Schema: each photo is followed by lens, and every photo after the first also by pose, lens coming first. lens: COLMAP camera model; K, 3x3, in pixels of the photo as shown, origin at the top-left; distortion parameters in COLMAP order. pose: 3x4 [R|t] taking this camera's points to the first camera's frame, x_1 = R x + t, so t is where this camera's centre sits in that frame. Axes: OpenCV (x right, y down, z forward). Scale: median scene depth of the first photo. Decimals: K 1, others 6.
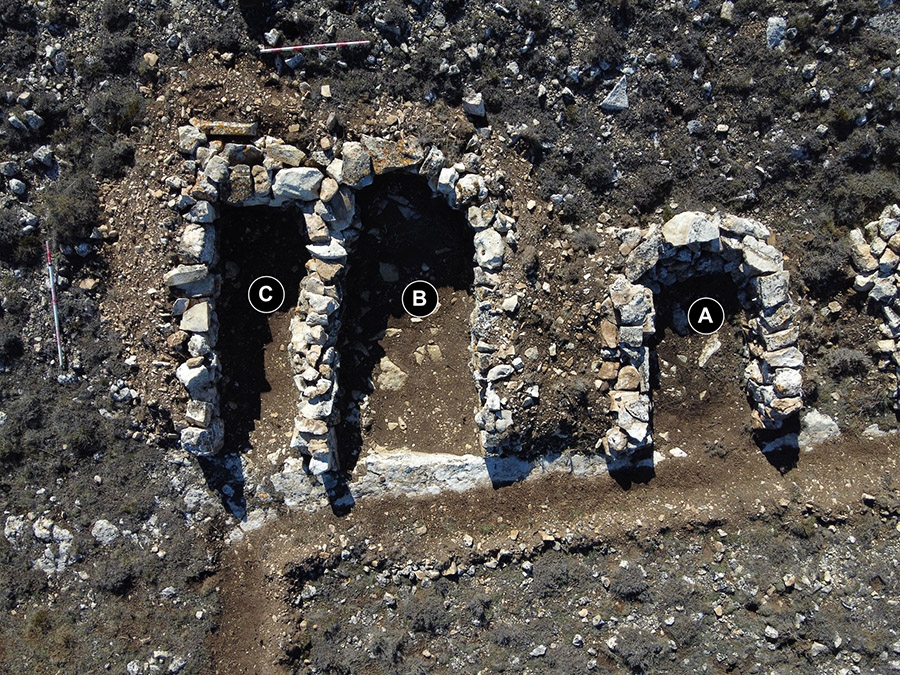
lens RADIAL K [[629.1, 0, 448.0], [0, 629.1, 336.6], [0, 0, 1]] dist [-0.007961, 0.003108]
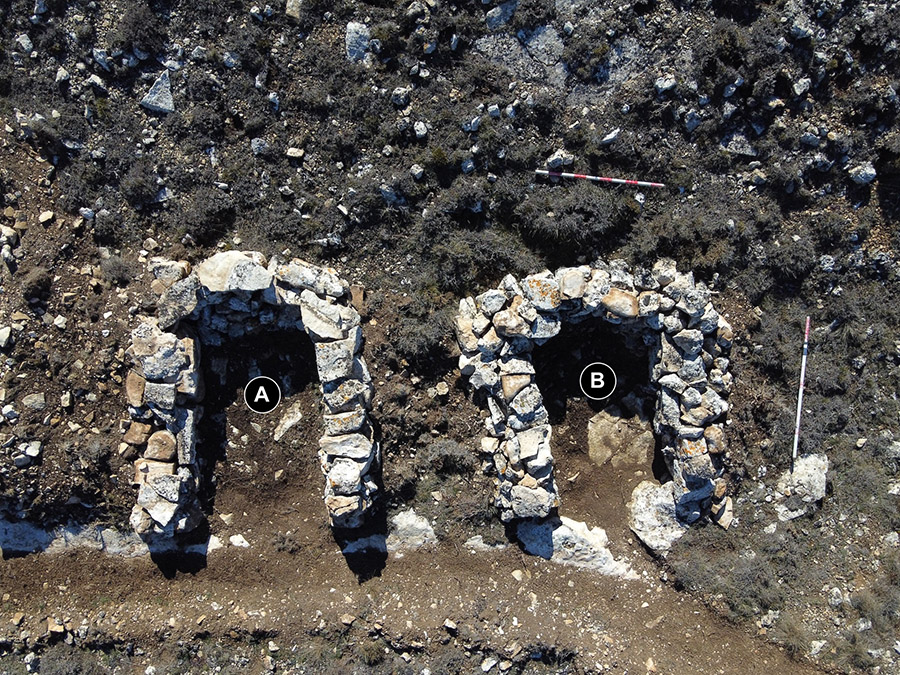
lens RADIAL K [[629.1, 0, 452.4], [0, 629.1, 336.5], [0, 0, 1]] dist [-0.007961, 0.003108]
pose [[0.991577, 0.125958, 0.030145, 0.627014], [-0.125866, 0.992035, -0.004942, -0.117860], [-0.030527, 0.001106, 0.999533, 0.188643]]
